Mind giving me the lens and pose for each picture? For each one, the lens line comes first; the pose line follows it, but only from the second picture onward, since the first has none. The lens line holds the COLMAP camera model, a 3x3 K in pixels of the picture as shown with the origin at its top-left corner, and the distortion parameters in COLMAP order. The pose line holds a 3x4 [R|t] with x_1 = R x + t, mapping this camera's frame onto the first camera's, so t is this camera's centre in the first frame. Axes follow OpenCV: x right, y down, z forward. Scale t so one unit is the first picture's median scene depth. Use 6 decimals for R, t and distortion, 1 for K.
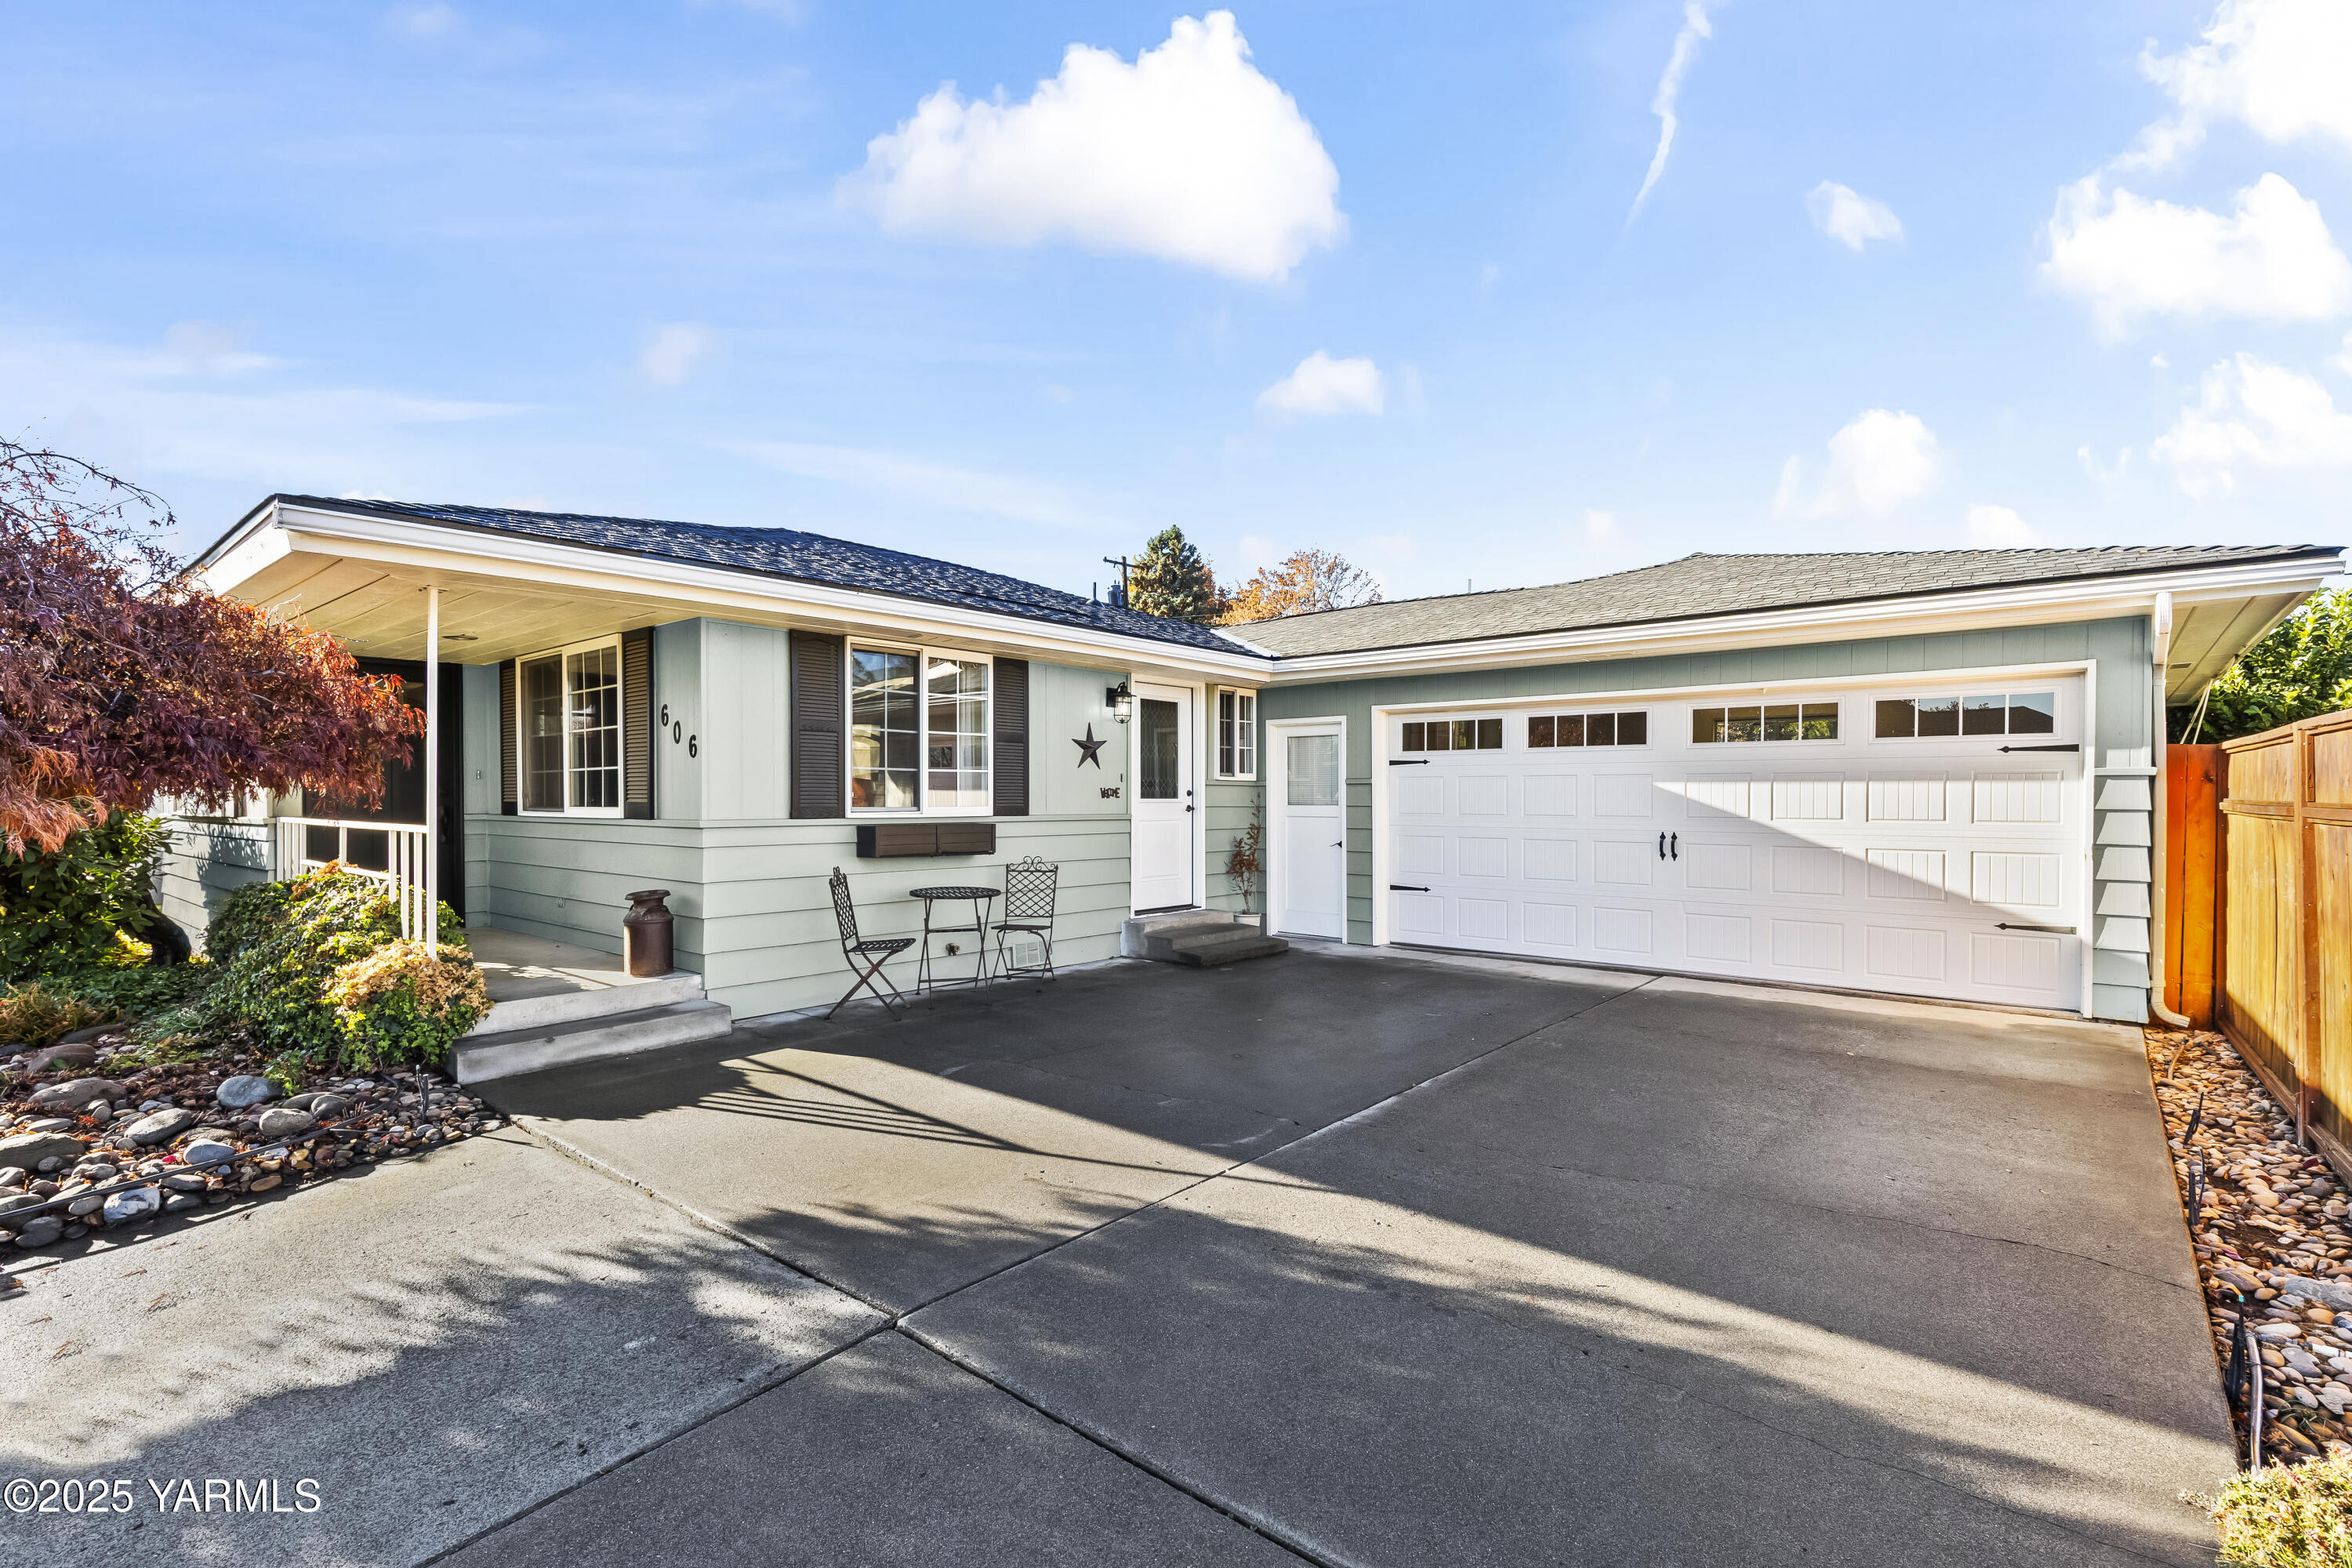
lens RADIAL K [[1063.8, 0, 1180.3], [0, 1063.8, 799.0], [0, 0, 1]] dist [0.002245, -0.000675]
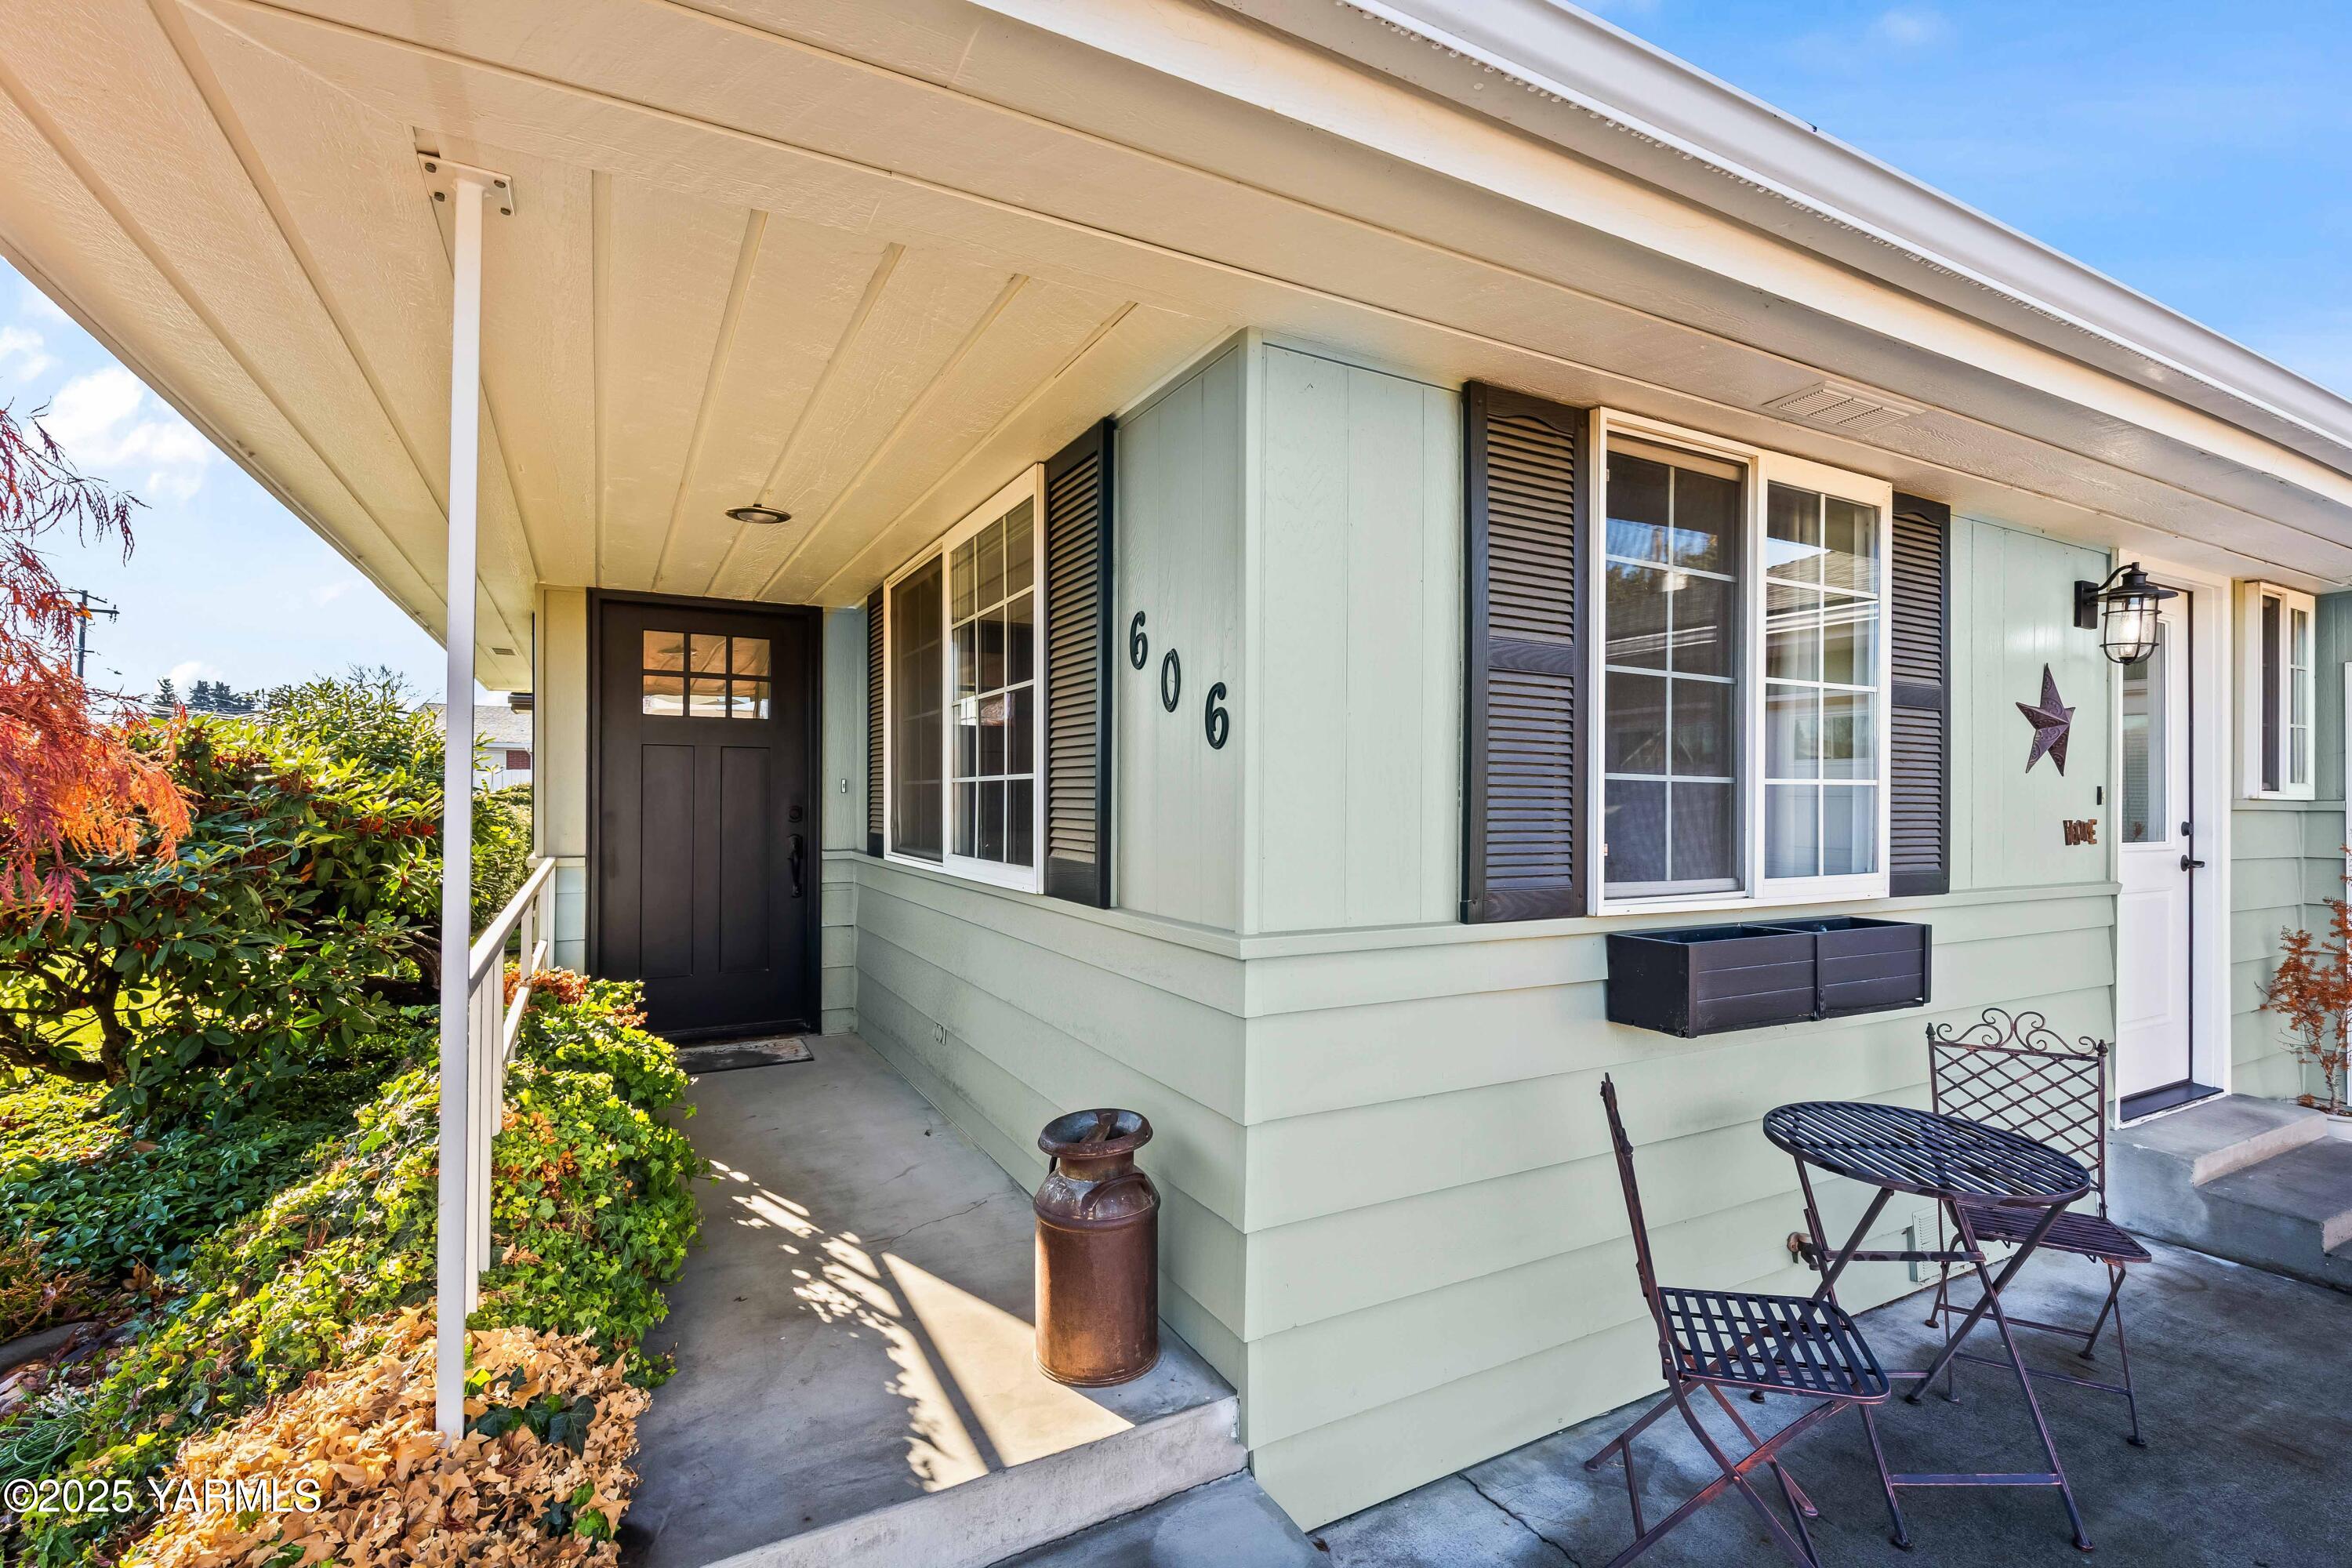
lens RADIAL K [[1036.8, 0, 1176.0], [0, 1036.8, 784.0], [0, 0, 1]] dist [-0.000547, -0.000287]
pose [[0.930327, 0.002579, -0.366723, -0.282950], [-0.008070, 0.999877, -0.013439, -0.018692], [0.366643, 0.015462, 0.930233, 0.556628]]
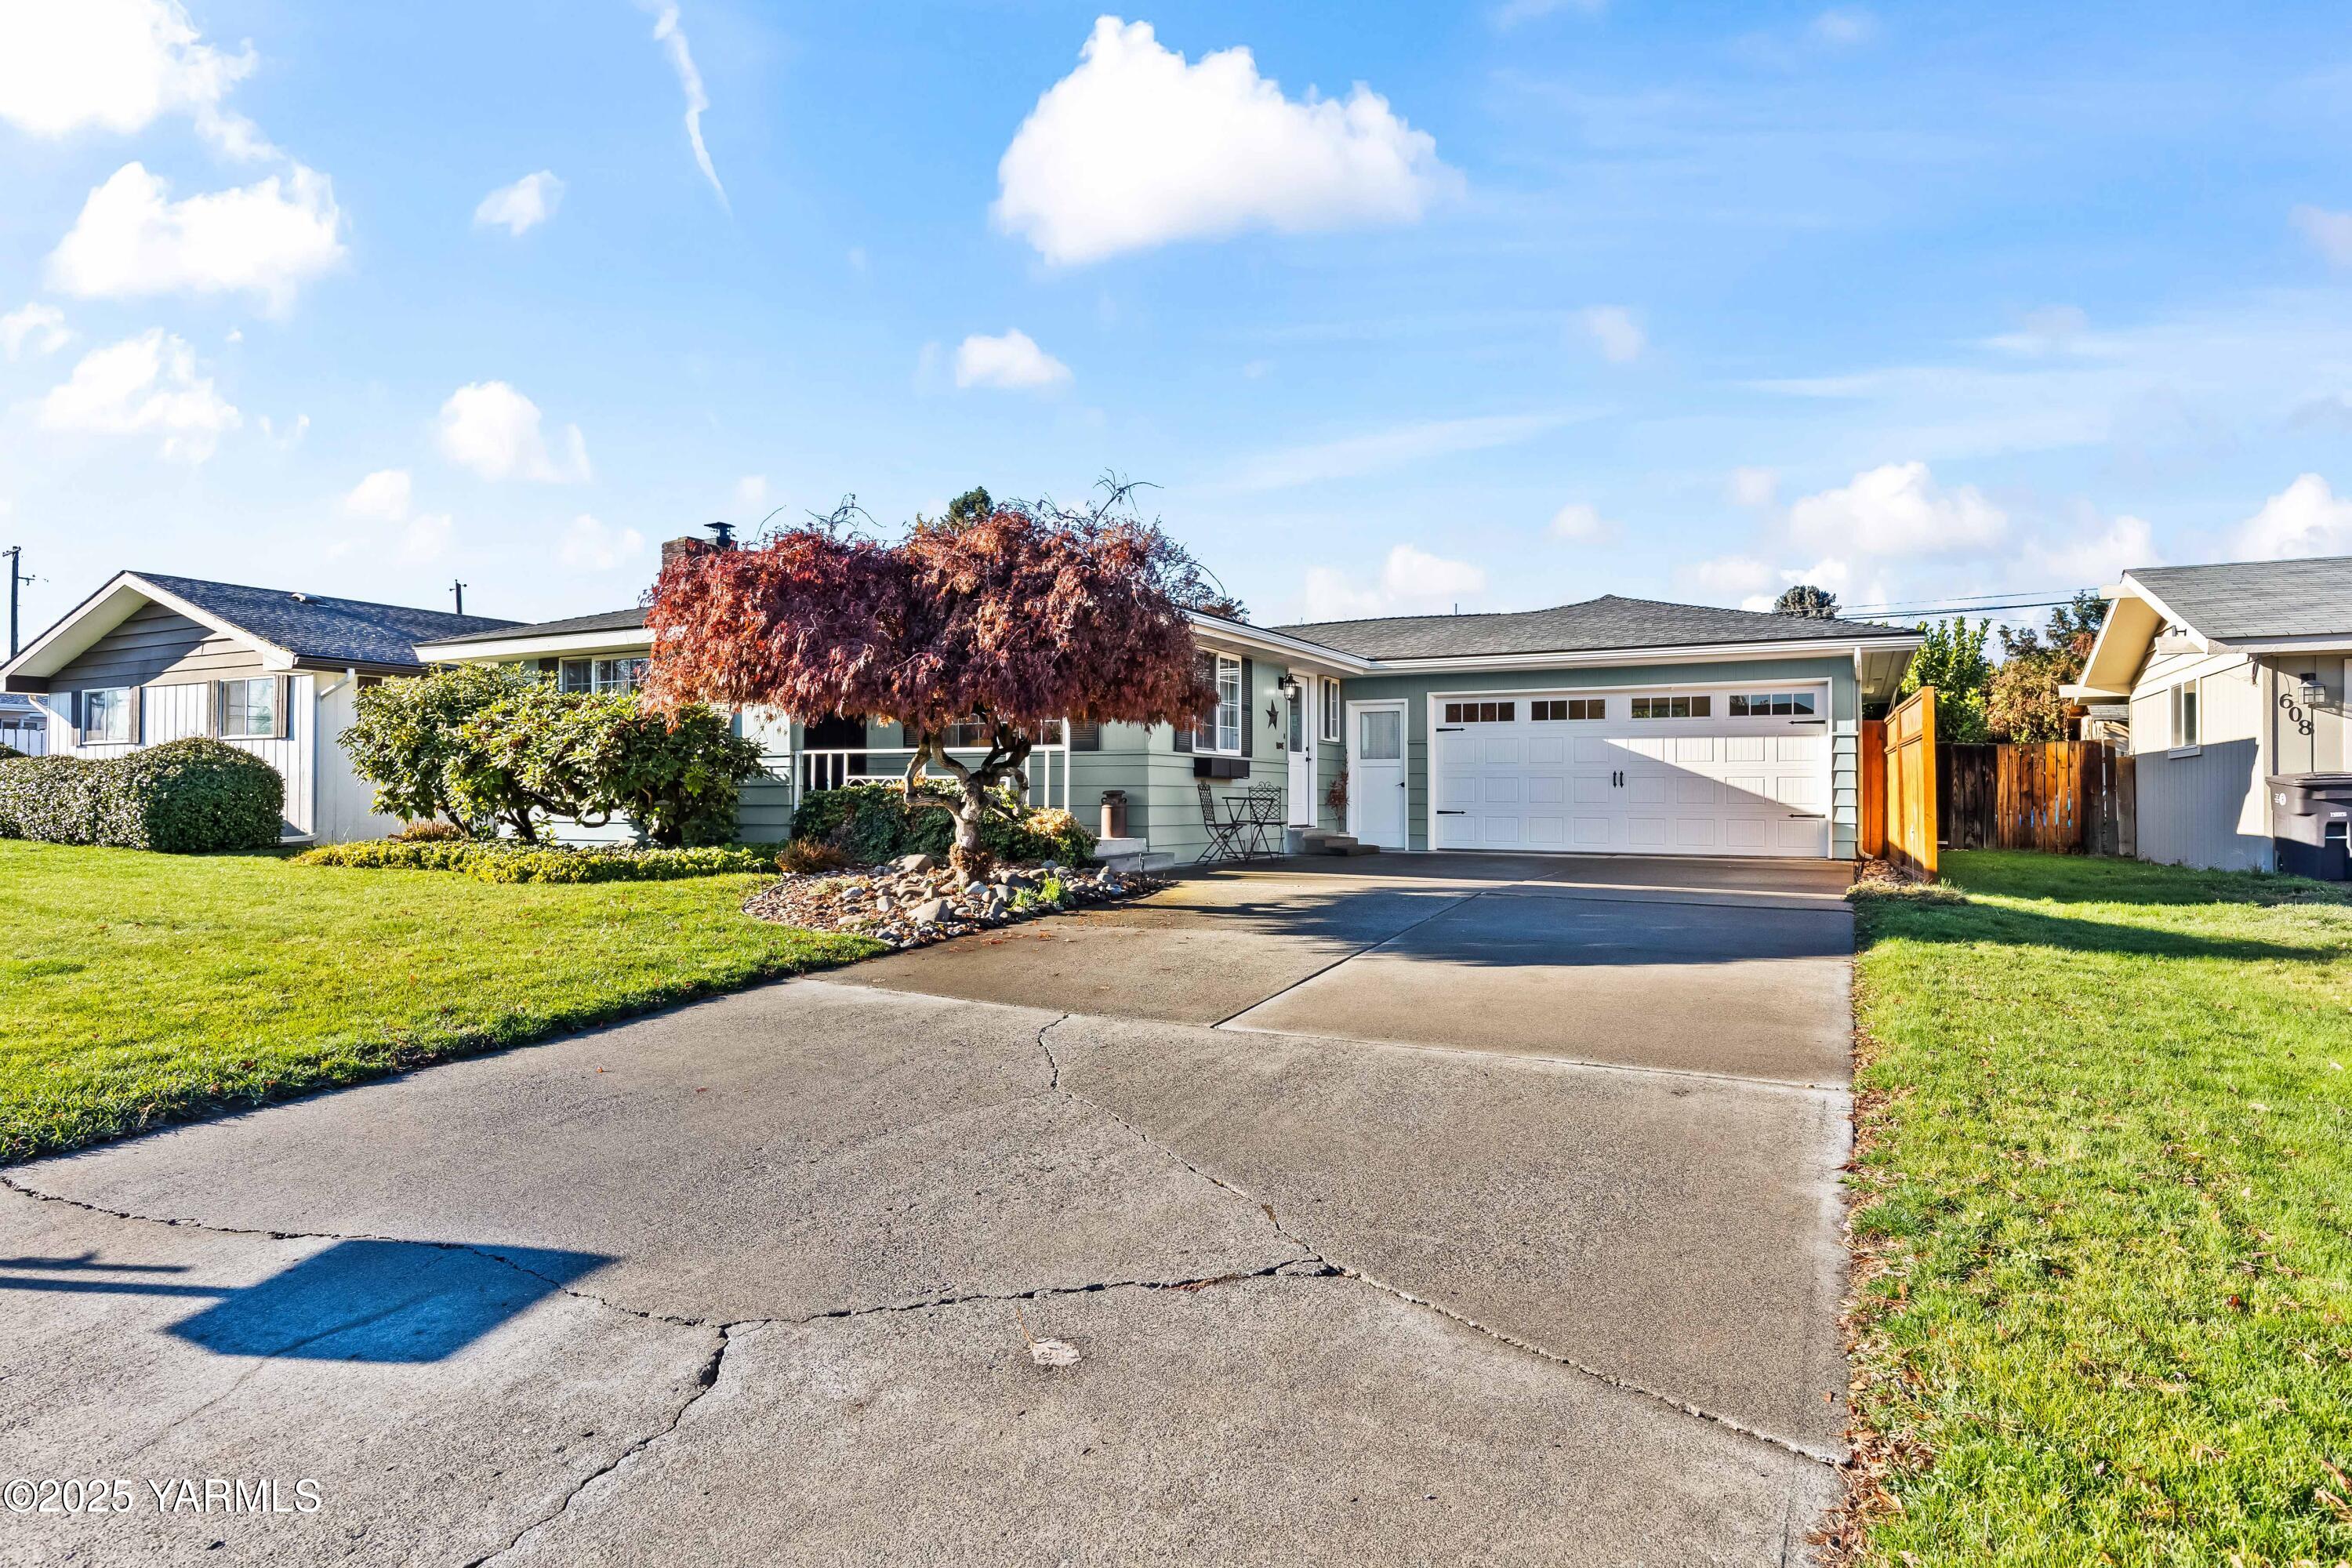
lens RADIAL K [[1294.1, 0, 1186.6], [0, 1294.1, 773.3], [0, 0, 1]] dist [0.019371, 0.000137]
pose [[0.971259, 0.007504, 0.237906, -0.724821], [-0.002627, 0.999780, -0.020810, 0.082513], [-0.238010, 0.019587, 0.971065, -0.871434]]
